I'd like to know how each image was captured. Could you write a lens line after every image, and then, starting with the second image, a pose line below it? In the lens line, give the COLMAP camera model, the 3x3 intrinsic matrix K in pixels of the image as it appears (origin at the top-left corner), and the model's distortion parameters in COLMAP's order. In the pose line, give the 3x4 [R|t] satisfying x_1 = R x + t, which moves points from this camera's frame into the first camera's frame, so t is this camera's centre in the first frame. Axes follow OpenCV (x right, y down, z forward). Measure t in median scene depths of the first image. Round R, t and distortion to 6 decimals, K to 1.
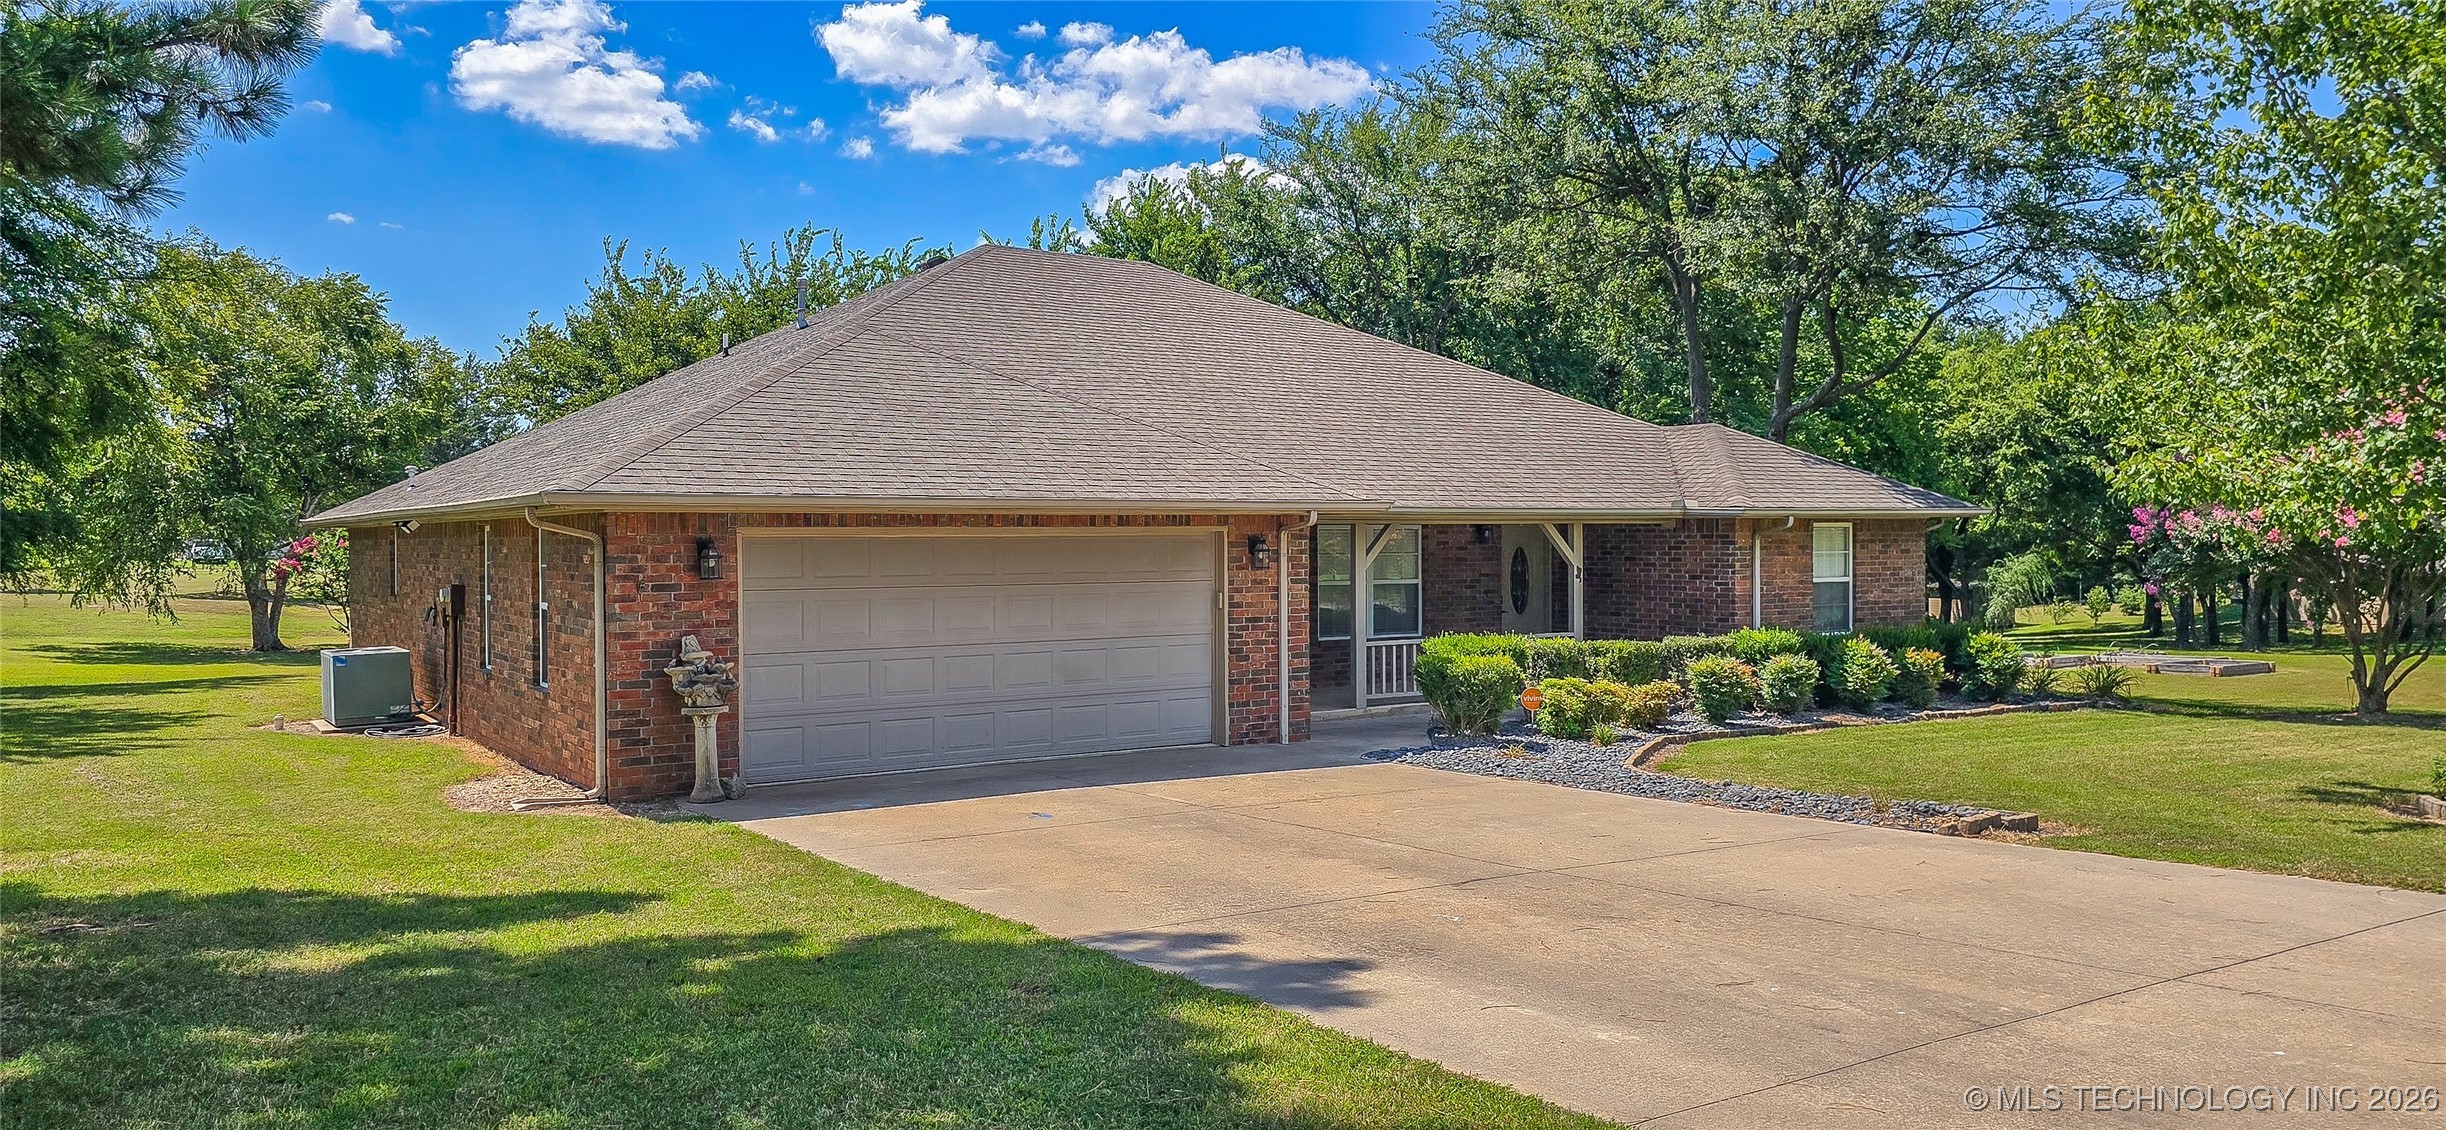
lens RADIAL K [[1662.7, 0, 1223.0], [0, 1662.7, 565.0], [0, 0, 1]] dist [0.093674, -0.108499]
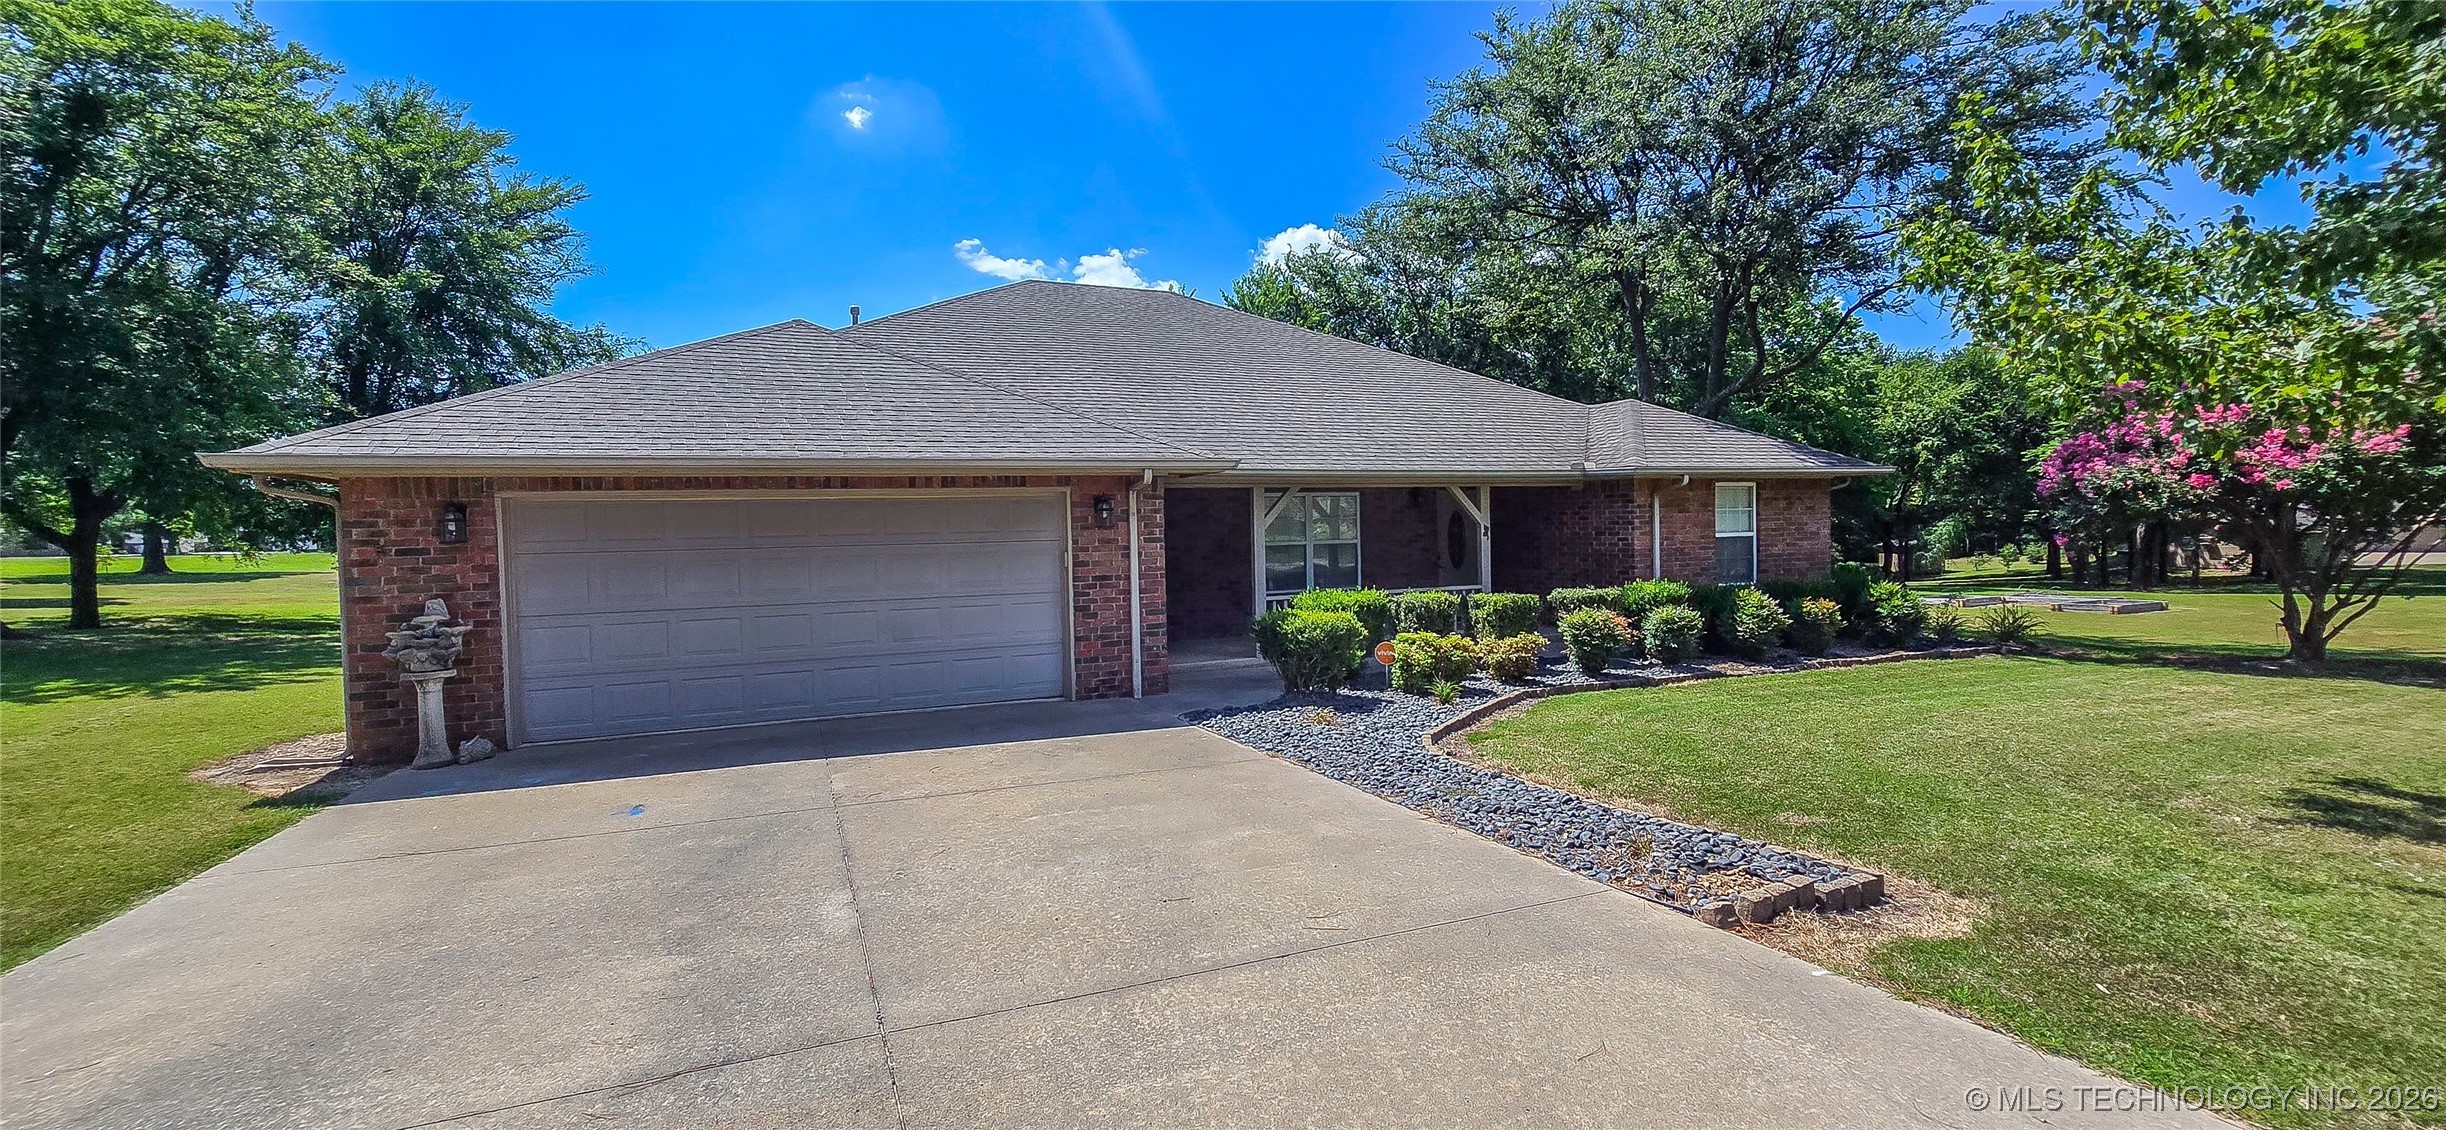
lens RADIAL K [[1016.8, 0, 1228.8], [0, 1016.8, 555.7], [0, 0, 1]] dist [-0.002069, -0.000148]
pose [[0.983982, -0.011757, -0.177879, 0.180022], [0.014436, 0.999801, 0.013774, 0.010072], [0.177682, -0.016122, 0.983956, 0.337798]]
